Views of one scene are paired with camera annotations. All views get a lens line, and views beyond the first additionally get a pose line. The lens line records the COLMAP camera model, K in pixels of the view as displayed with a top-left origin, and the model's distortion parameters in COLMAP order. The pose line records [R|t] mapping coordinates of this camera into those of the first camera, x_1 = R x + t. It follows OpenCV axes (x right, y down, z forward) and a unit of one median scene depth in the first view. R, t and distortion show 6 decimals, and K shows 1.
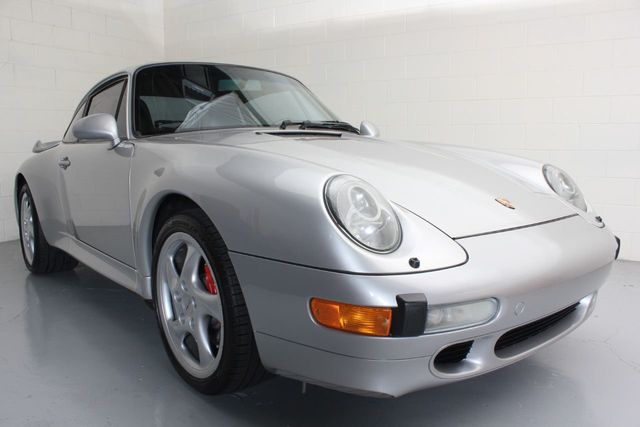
lens RADIAL K [[517.9, 0, 319.2], [0, 517.9, 216.2], [0, 0, 1]] dist [-0.090433, 0.023233]
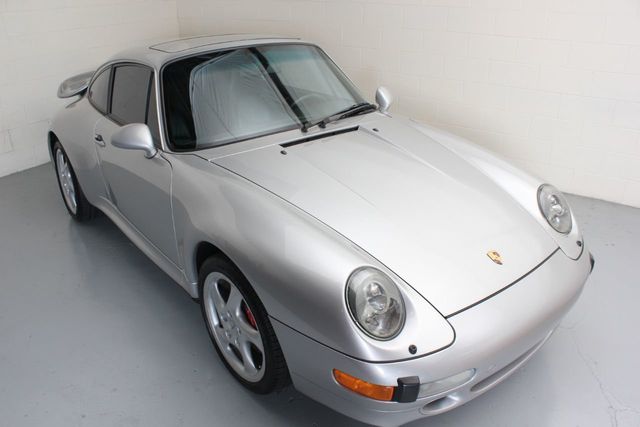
lens RADIAL K [[517.9, 0, 324.9], [0, 517.9, 217.7], [0, 0, 1]] dist [-0.090433, 0.023233]
pose [[0.999919, 0.010523, -0.007132, -0.026040], [-0.007831, 0.951846, 0.306478, -0.478288], [0.010014, -0.306397, 0.951851, -0.112916]]
